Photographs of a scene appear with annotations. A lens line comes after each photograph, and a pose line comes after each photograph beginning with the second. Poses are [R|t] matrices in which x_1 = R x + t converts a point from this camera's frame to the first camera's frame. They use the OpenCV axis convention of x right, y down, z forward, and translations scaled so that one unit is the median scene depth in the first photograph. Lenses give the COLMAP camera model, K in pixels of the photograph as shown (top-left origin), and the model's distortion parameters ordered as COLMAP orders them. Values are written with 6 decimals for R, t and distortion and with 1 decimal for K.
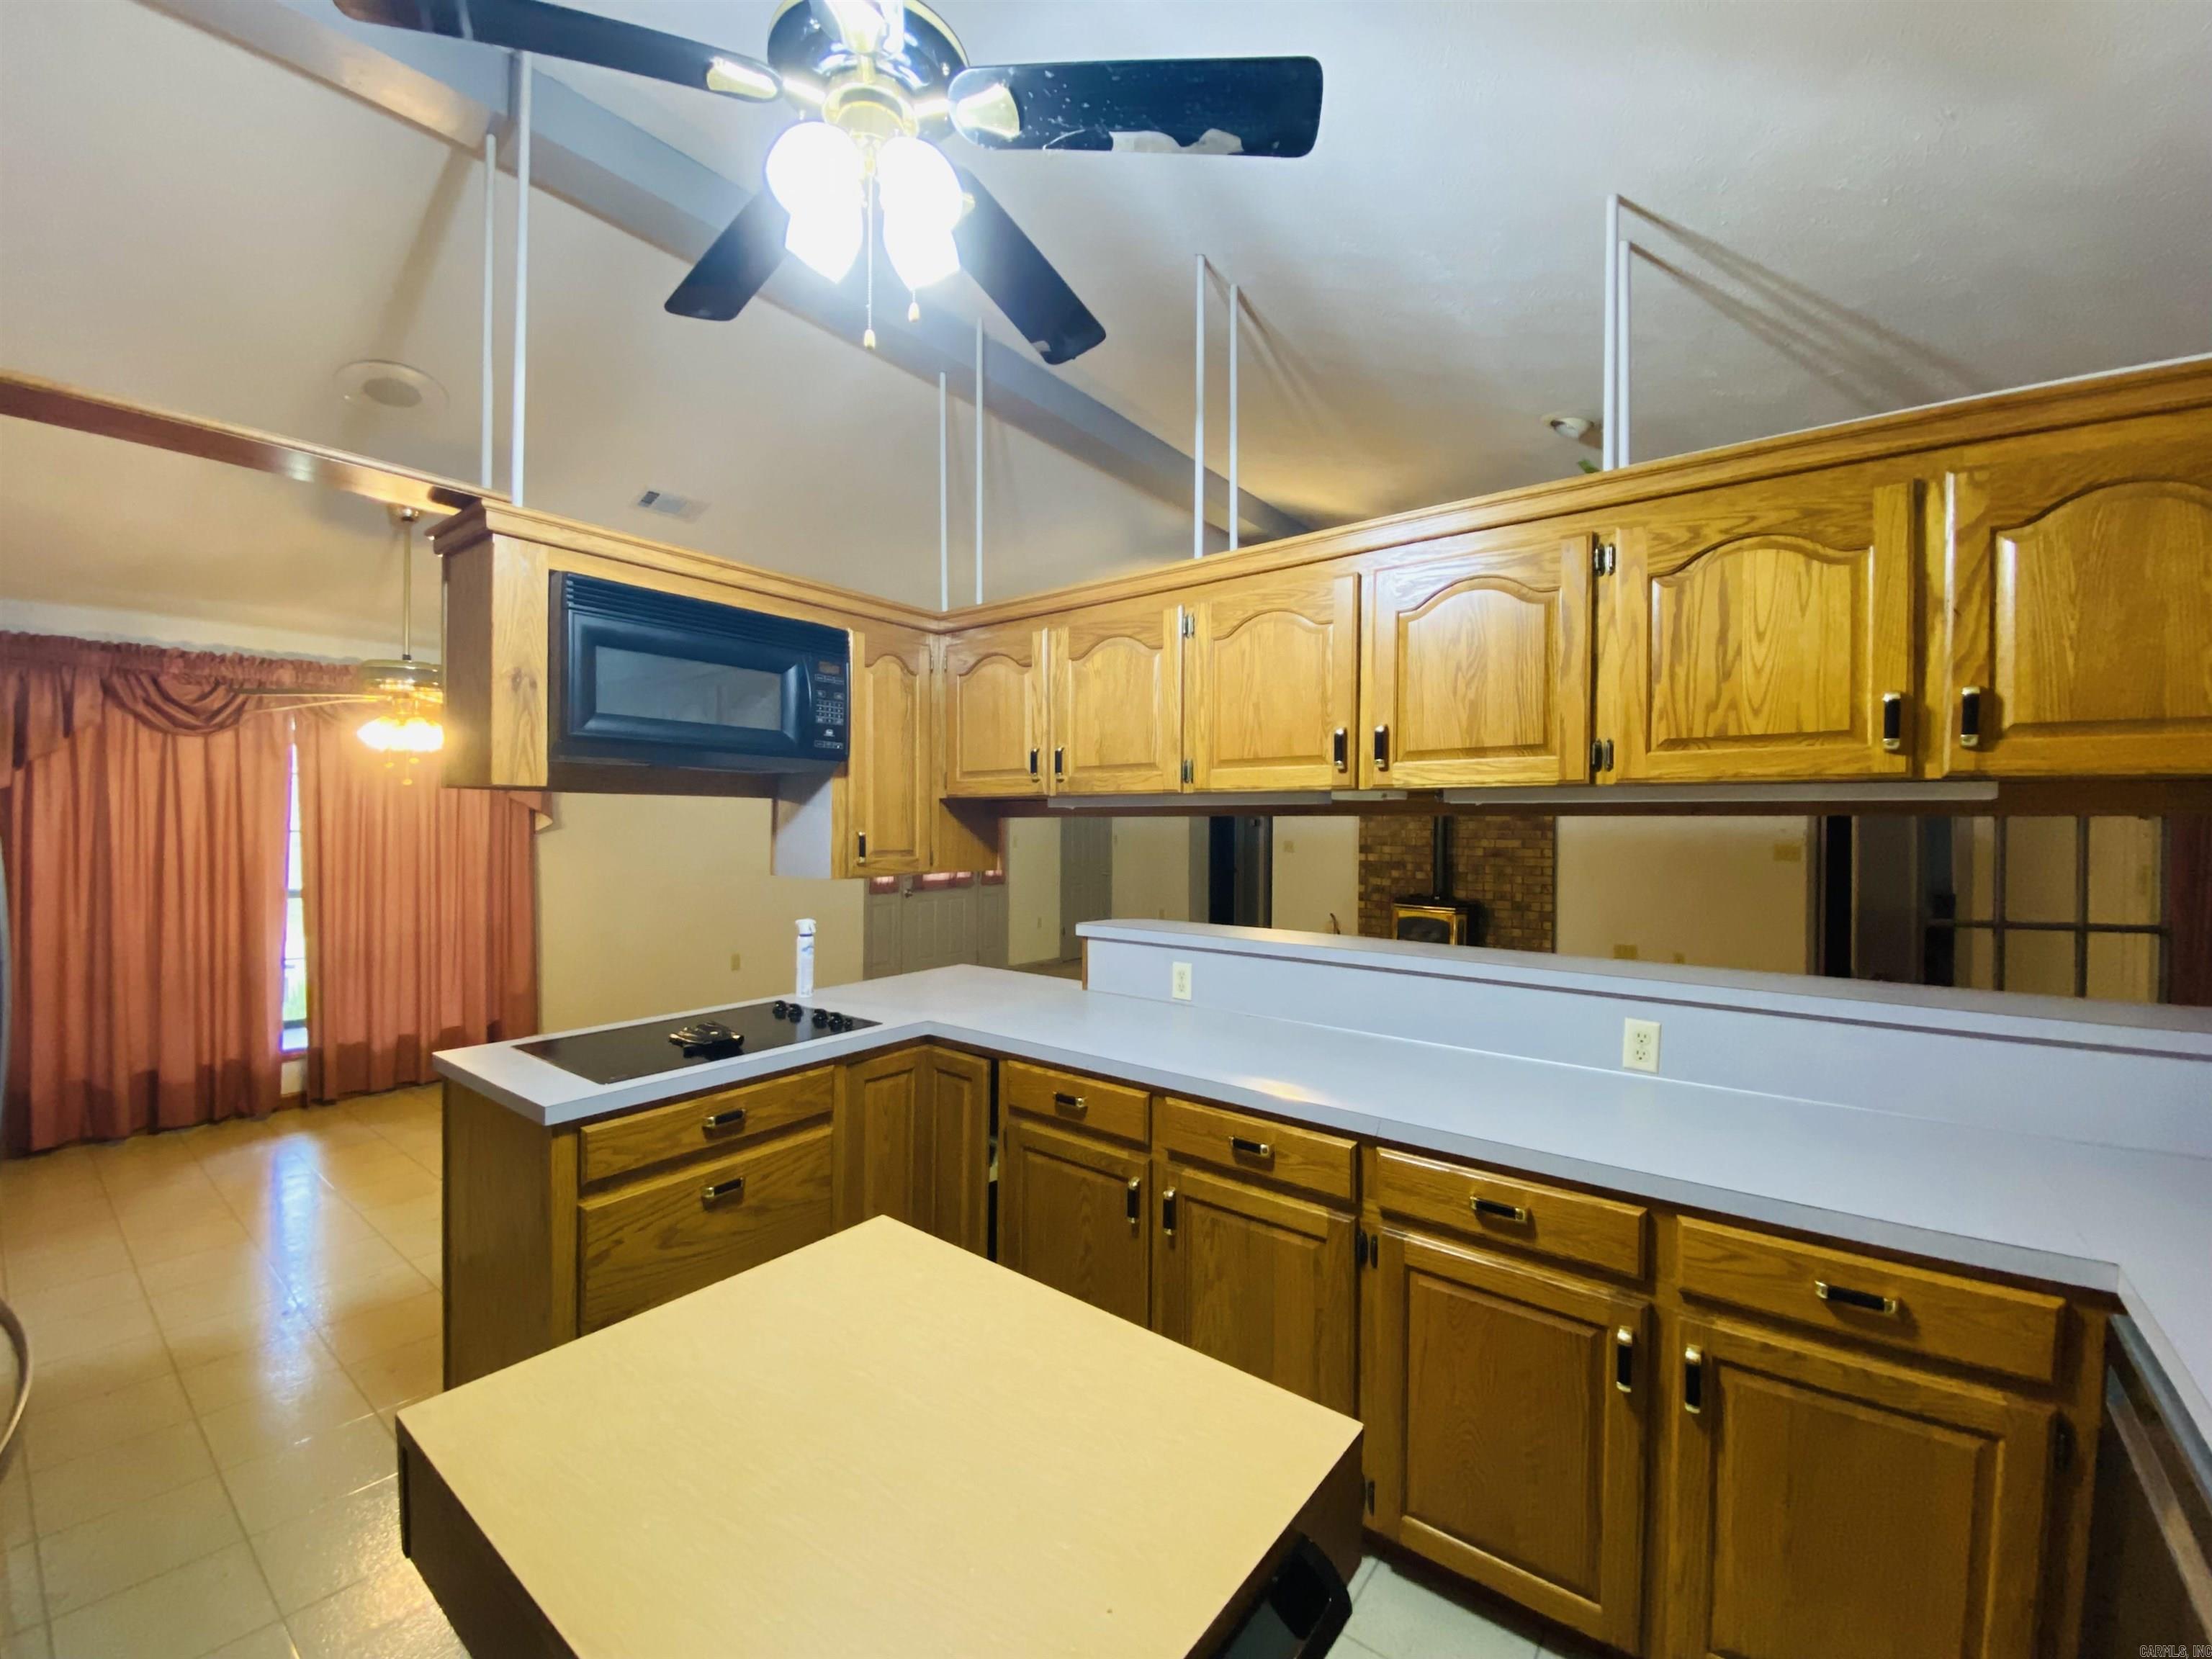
lens RADIAL K [[909.9, 0, 1107.6], [0, 909.9, 829.8], [0, 0, 1]] dist [0.000375, 0.000007]
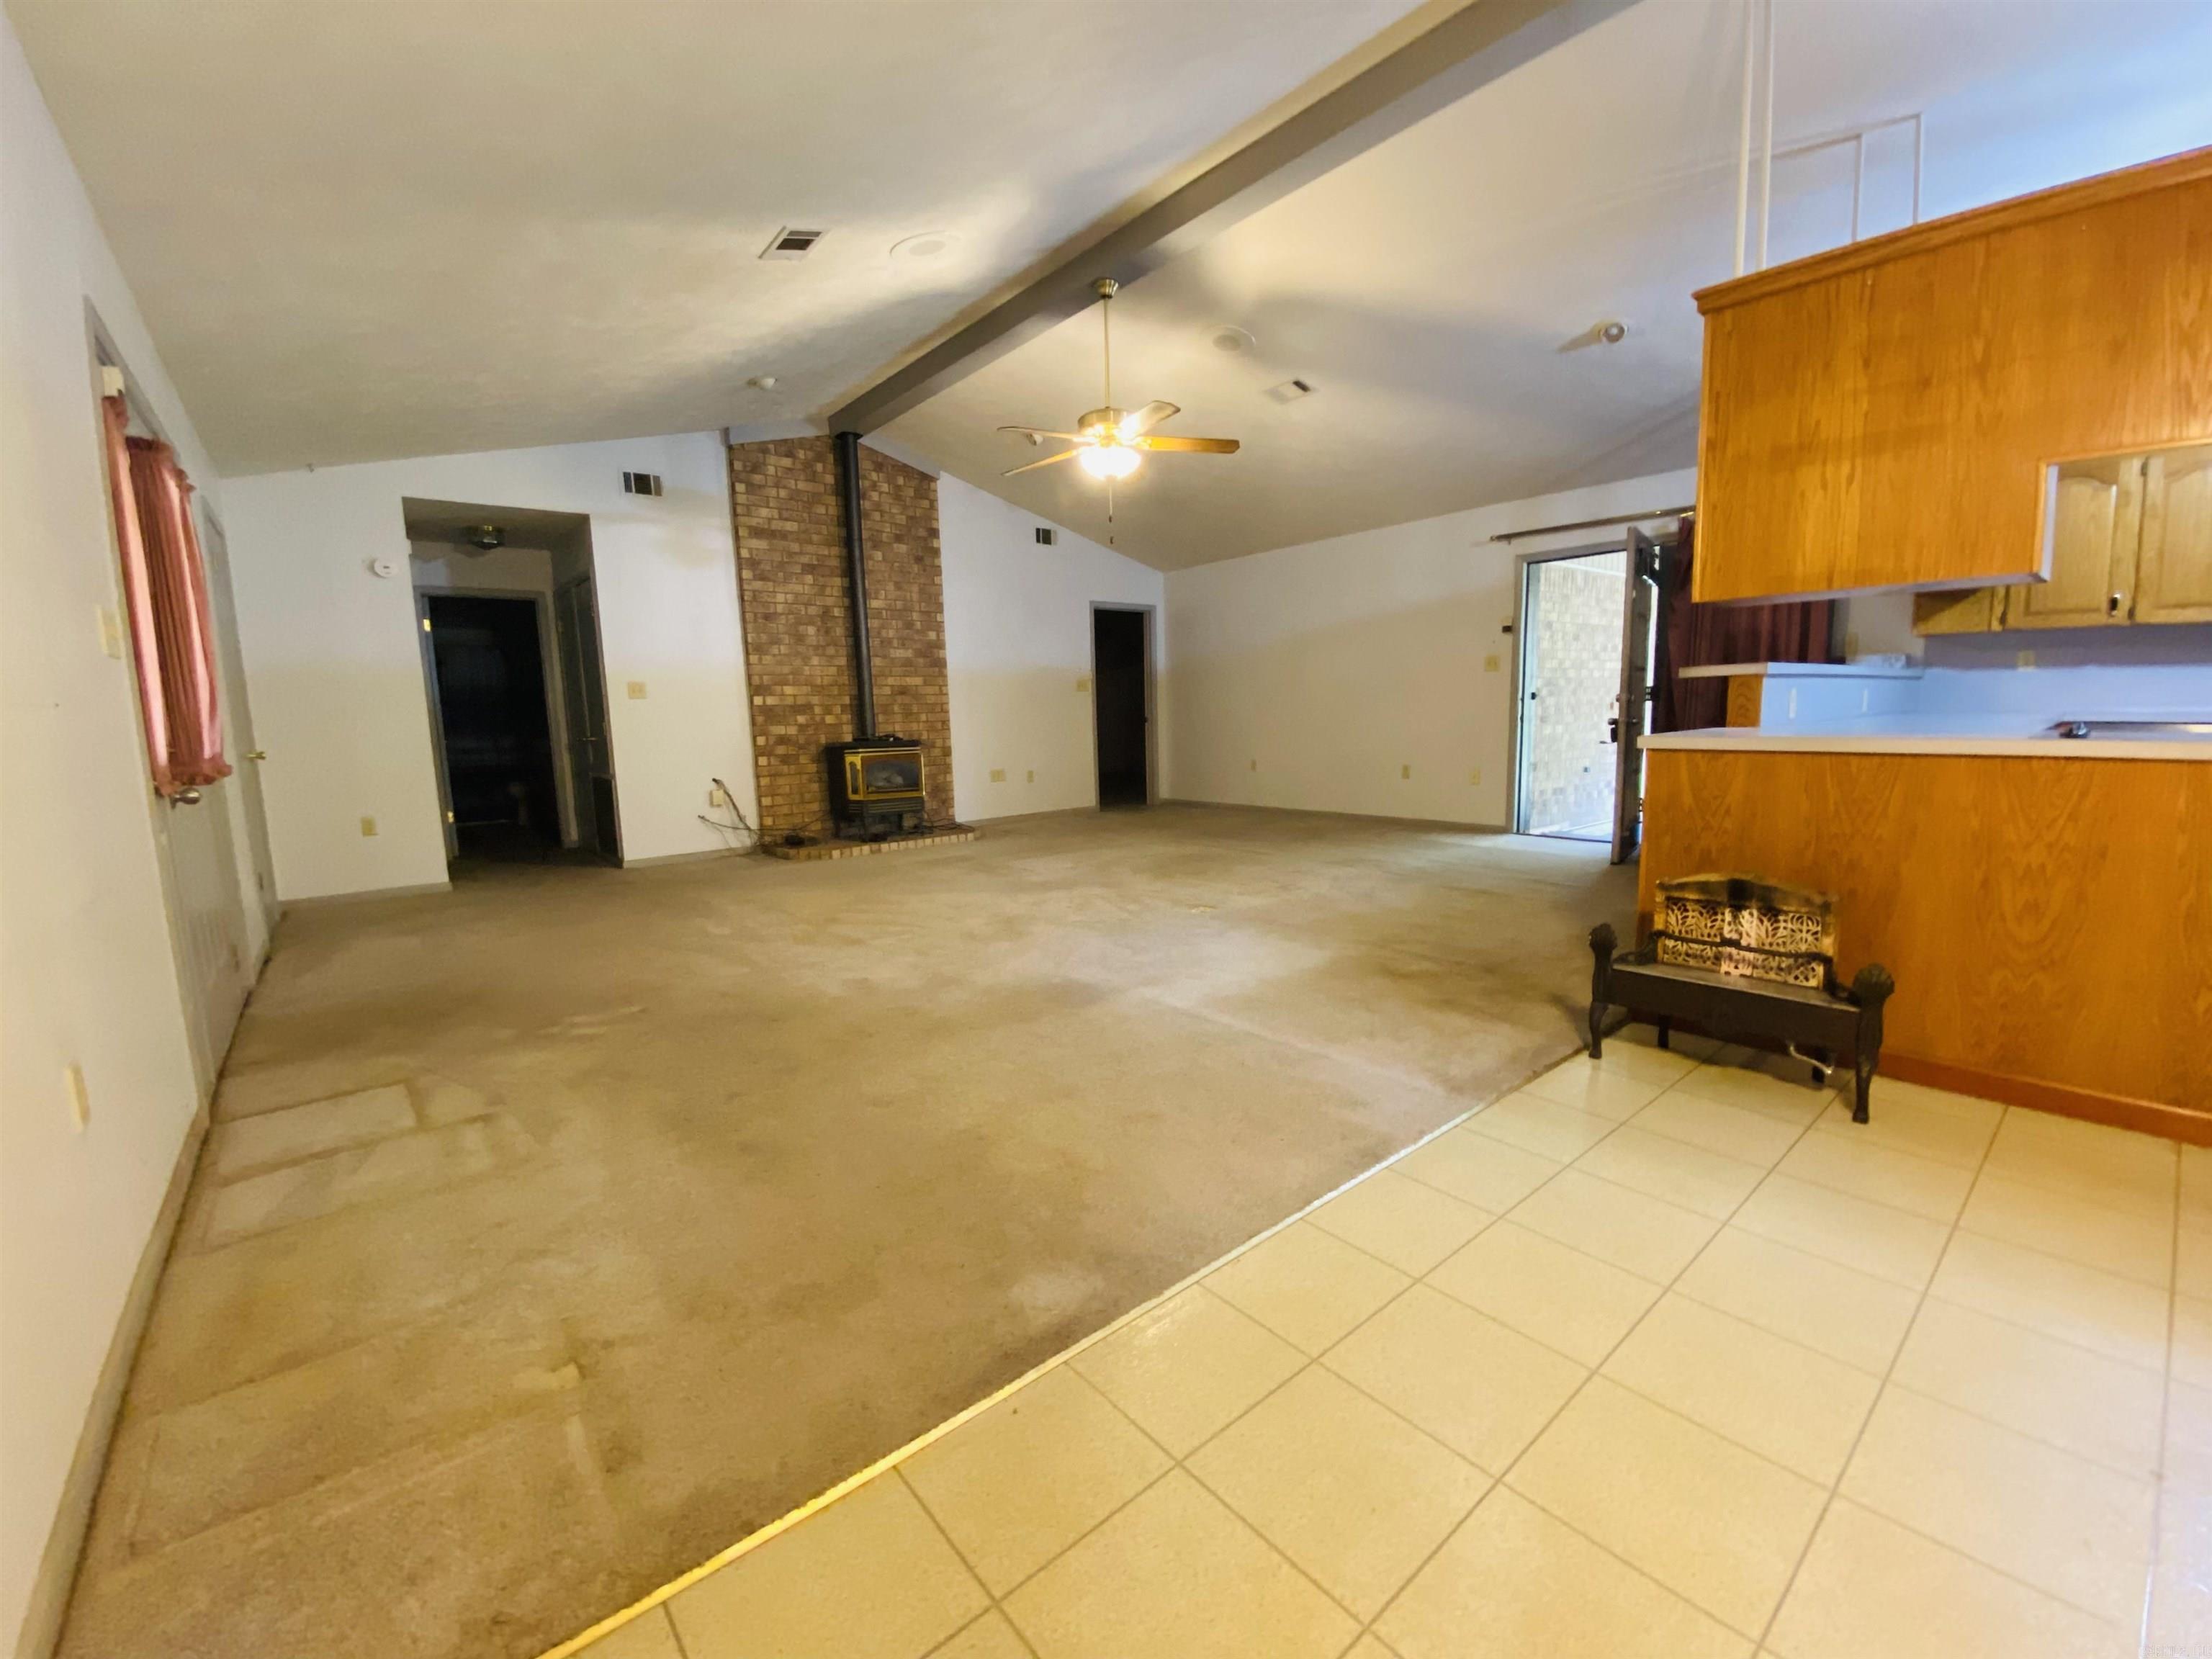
lens RADIAL K [[909.9, 0, 1106.8], [0, 909.9, 821.4], [0, 0, 1]] dist [0.000375, 0.000007]
pose [[0.196204, -0.128543, 0.972101, -0.480631], [0.033468, 0.991671, 0.124376, 0.049543], [-0.979992, 0.008131, 0.198872, 0.594430]]
